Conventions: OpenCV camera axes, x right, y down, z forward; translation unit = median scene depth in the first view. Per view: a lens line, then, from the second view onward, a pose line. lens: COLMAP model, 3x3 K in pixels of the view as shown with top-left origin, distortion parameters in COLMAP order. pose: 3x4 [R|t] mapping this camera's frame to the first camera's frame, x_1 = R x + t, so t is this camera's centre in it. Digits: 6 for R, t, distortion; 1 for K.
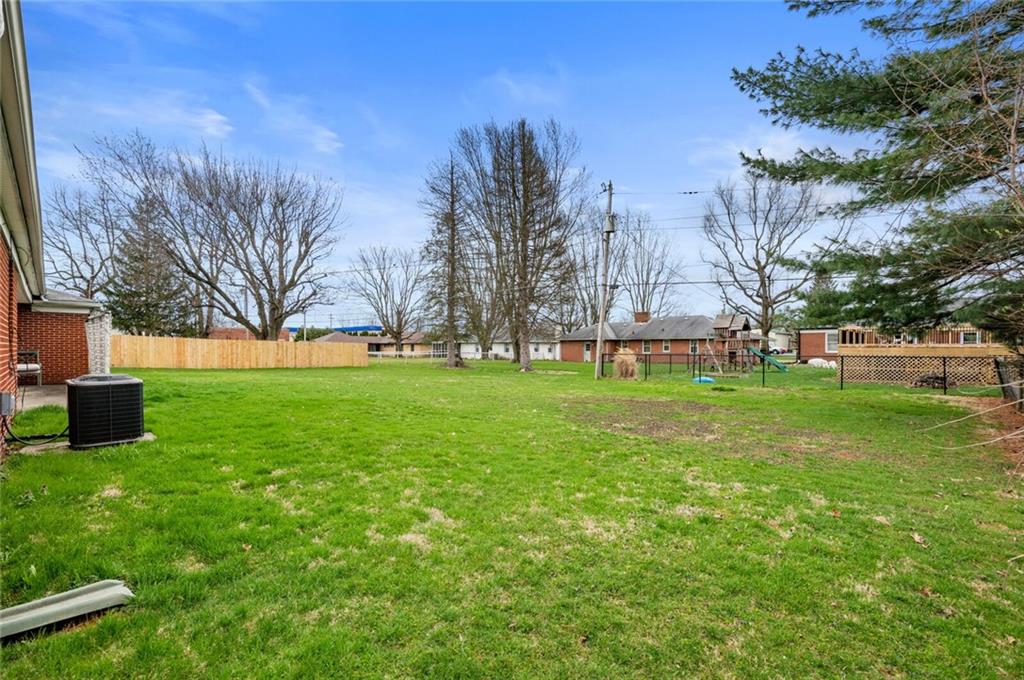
lens RADIAL K [[467.8, 0, 512.3], [0, 467.8, 344.6], [0, 0, 1]] dist [-0.003582, -0.001293]
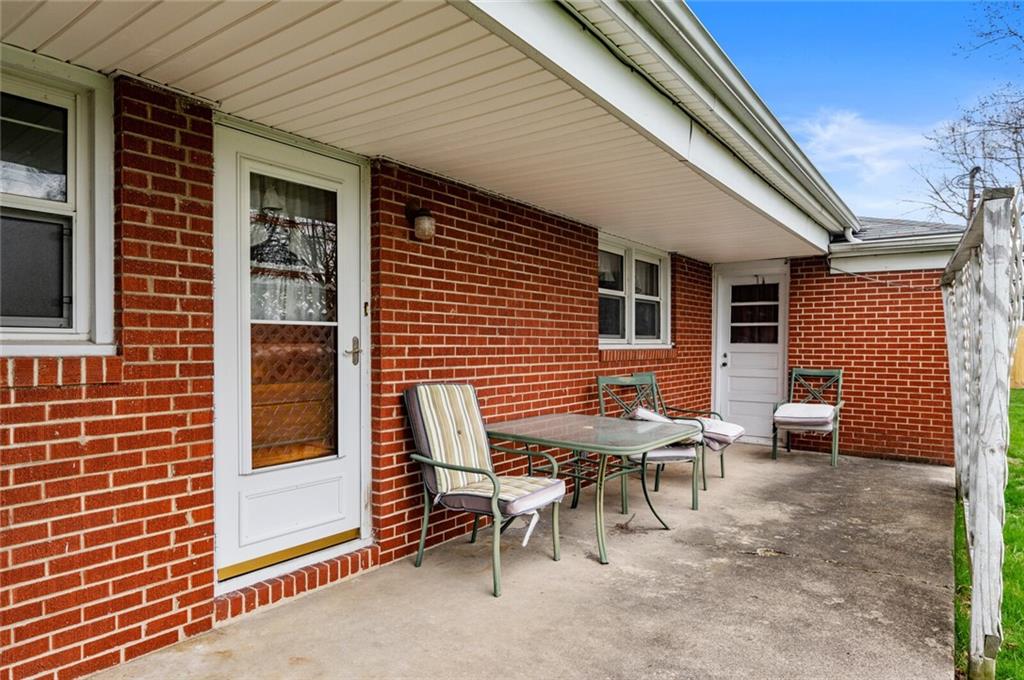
lens RADIAL K [[626.1, 0, 508.6], [0, 626.1, 340.7], [0, 0, 1]] dist [-0.000308, -0.000146]
pose [[0.155708, -0.006461, -0.987782, -0.231314], [0.002331, 0.999978, -0.006173, -0.003917], [0.987800, -0.001342, 0.155720, 0.275806]]
